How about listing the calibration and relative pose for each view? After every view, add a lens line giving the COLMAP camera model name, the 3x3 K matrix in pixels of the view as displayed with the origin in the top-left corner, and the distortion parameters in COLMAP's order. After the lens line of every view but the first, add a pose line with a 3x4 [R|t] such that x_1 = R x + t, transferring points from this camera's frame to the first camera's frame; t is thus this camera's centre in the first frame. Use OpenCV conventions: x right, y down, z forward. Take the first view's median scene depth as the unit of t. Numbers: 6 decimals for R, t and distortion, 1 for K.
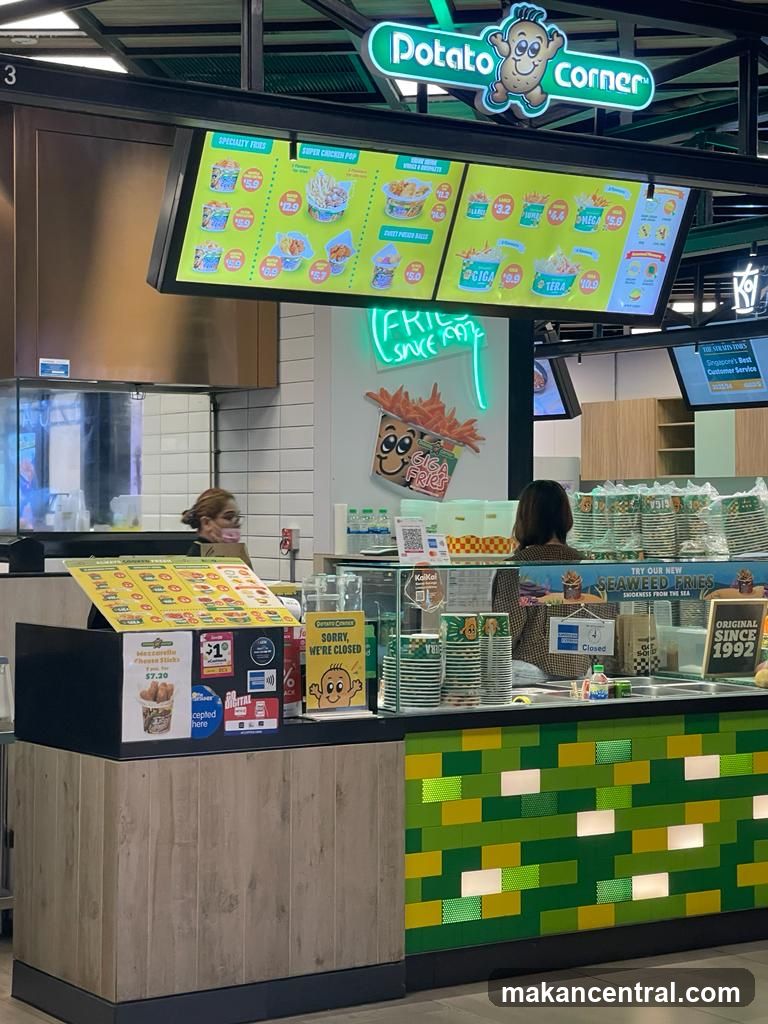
lens RADIAL K [[2107.2, 0, 386.7], [0, 2107.2, 515.6], [0, 0, 1]] dist [0.140187, 0.000000]
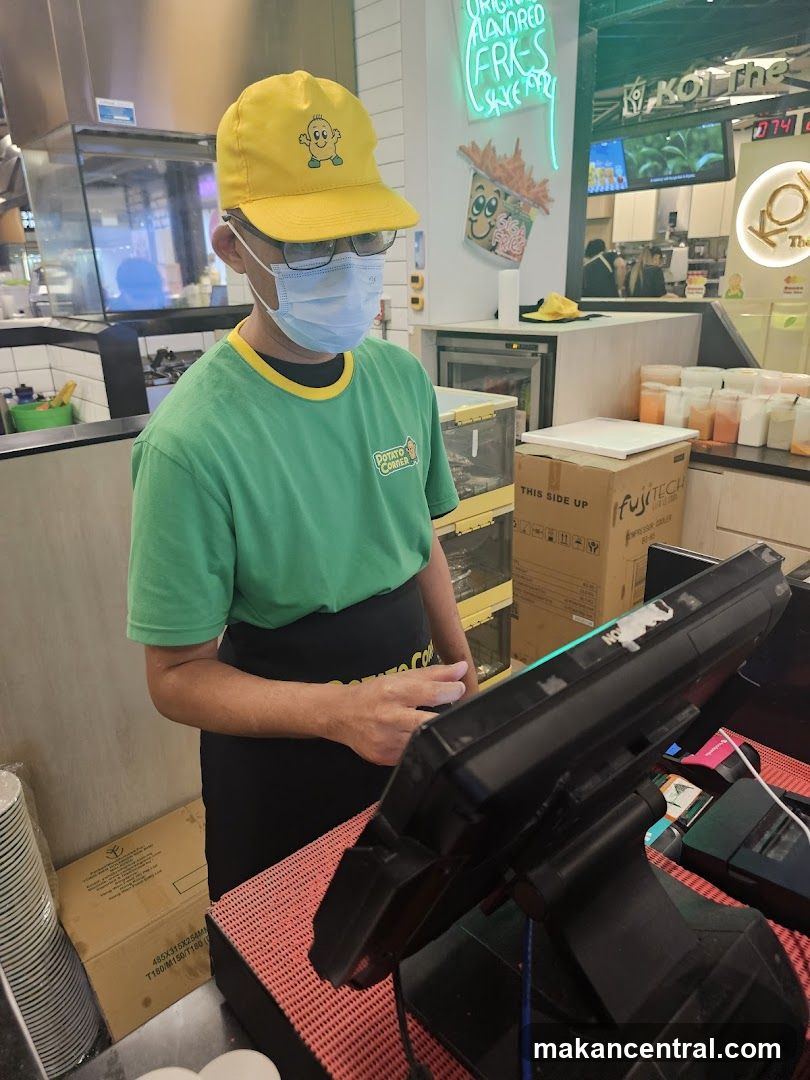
lens RADIAL K [[738.6, 0, 394.9], [0, 738.6, 534.6], [0, 0, 1]] dist [0.045919, -0.031065]
pose [[0.991979, -0.073151, 0.103082, -0.116469], [0.034605, 0.941532, 0.335143, -0.009247], [-0.121571, -0.328888, 0.936511, 0.845601]]
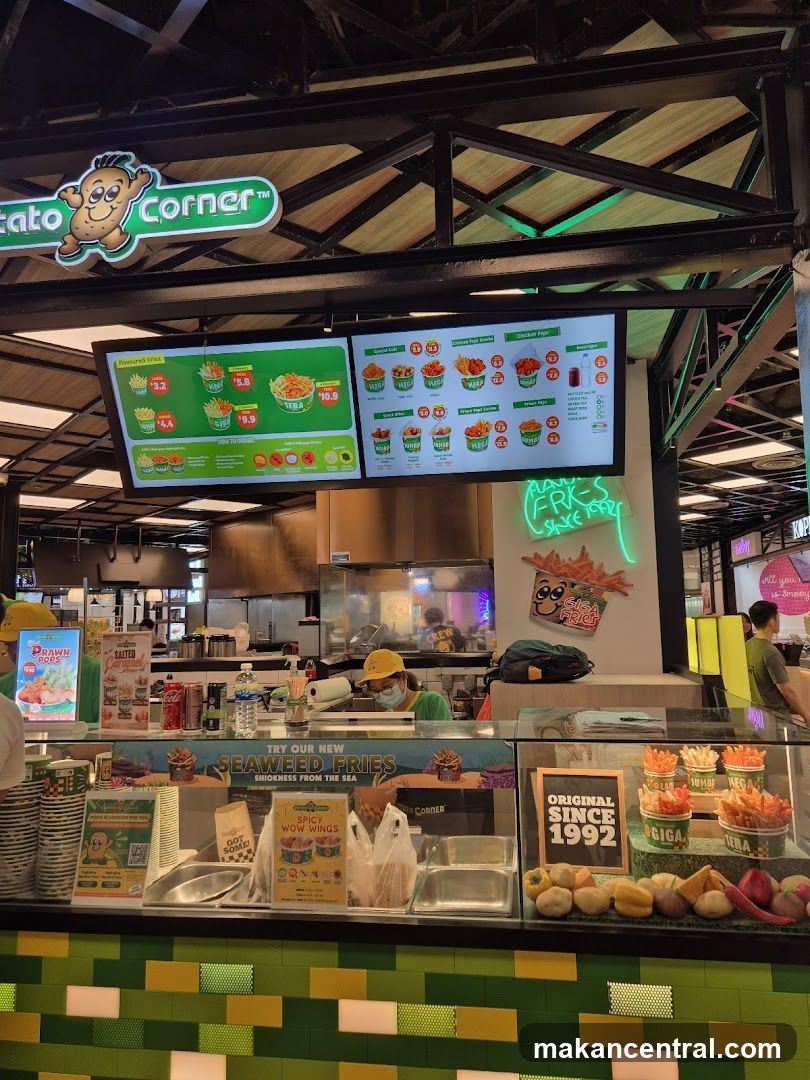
lens RADIAL K [[738.6, 0, 419.9], [0, 738.6, 538.7], [0, 0, 1]] dist [0.045919, -0.031065]
pose [[0.743647, -0.091845, -0.662234, 0.356833], [0.021077, 0.993247, -0.114084, -0.021437], [0.668241, 0.070880, 0.740561, 0.796377]]
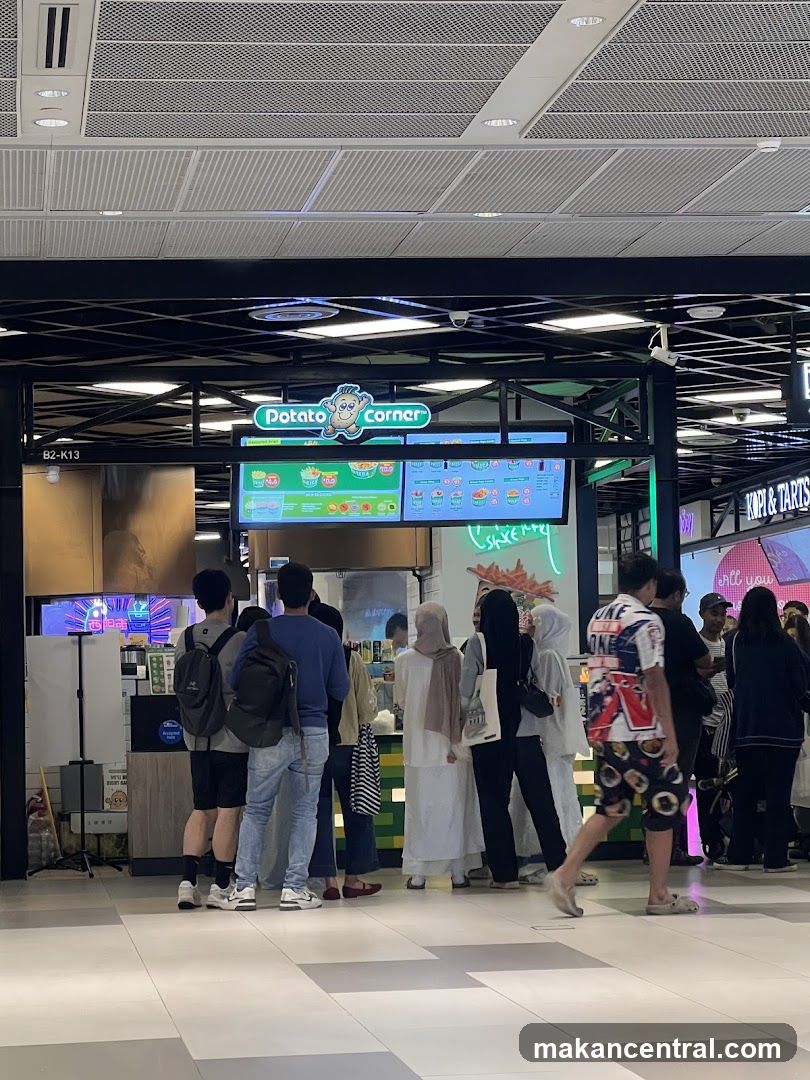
lens RADIAL K [[2959.6, 0, 404.9], [0, 2959.6, 540.8], [0, 0, 1]] dist [-0.632816, 0.000000]
pose [[0.901865, -0.046687, -0.429487, 1.223532], [0.025177, 0.998134, -0.055633, 0.060112], [0.431283, 0.039360, 0.901358, -1.394642]]
